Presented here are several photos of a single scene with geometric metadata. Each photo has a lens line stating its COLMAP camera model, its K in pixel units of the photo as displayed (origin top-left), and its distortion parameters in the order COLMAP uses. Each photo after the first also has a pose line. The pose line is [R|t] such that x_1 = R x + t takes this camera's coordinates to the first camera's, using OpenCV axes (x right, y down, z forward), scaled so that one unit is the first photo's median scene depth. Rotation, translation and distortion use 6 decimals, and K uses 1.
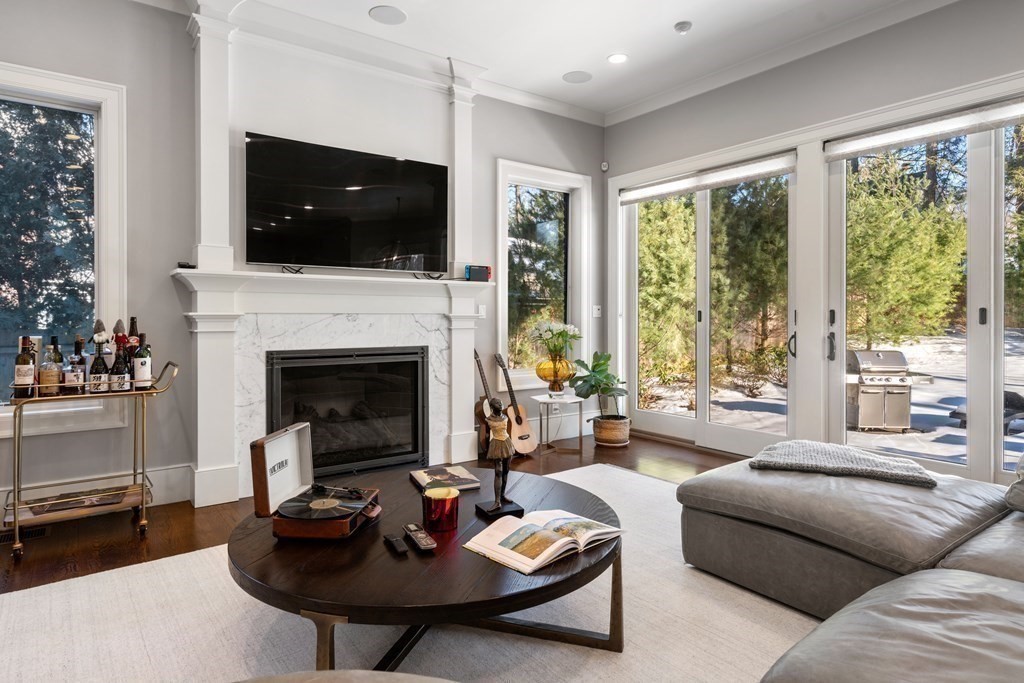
lens RADIAL K [[588.6, 0, 509.7], [0, 588.6, 326.6], [0, 0, 1]] dist [-0.000829, 0.000721]
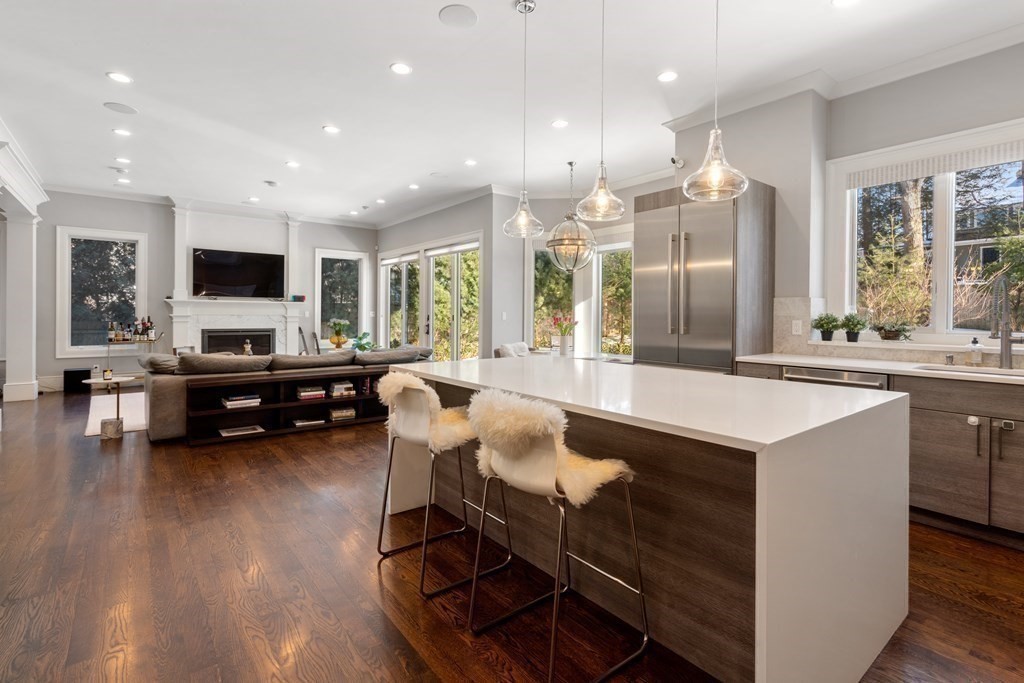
lens RADIAL K [[476.6, 0, 504.6], [0, 476.6, 320.4], [0, 0, 1]] dist [-0.001633, -0.000317]
pose [[0.999108, 0.006721, 0.041684, 0.797502], [-0.006520, 0.999966, -0.004950, 0.003531], [-0.041716, 0.004674, 0.999119, -1.113559]]
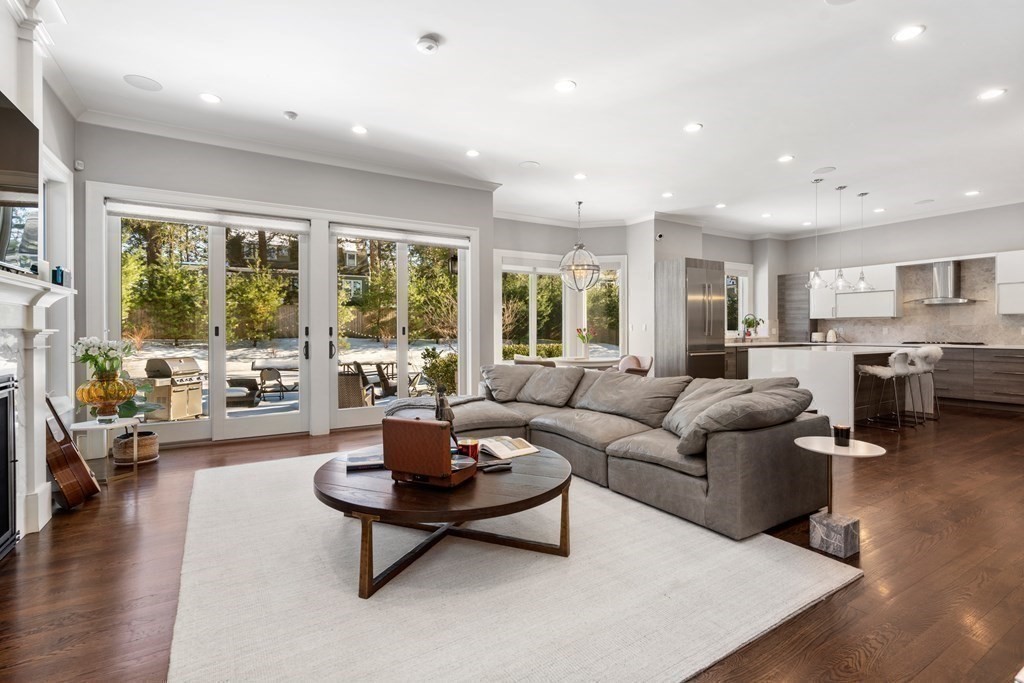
lens RADIAL K [[476.6, 0, 504.6], [0, 476.6, 320.4], [0, 0, 1]] dist [-0.001633, -0.000317]
pose [[0.093576, 0.018628, 0.995438, -0.697948], [0.018361, 0.999623, -0.020432, -0.011854], [-0.995443, 0.020189, 0.093198, 0.408479]]
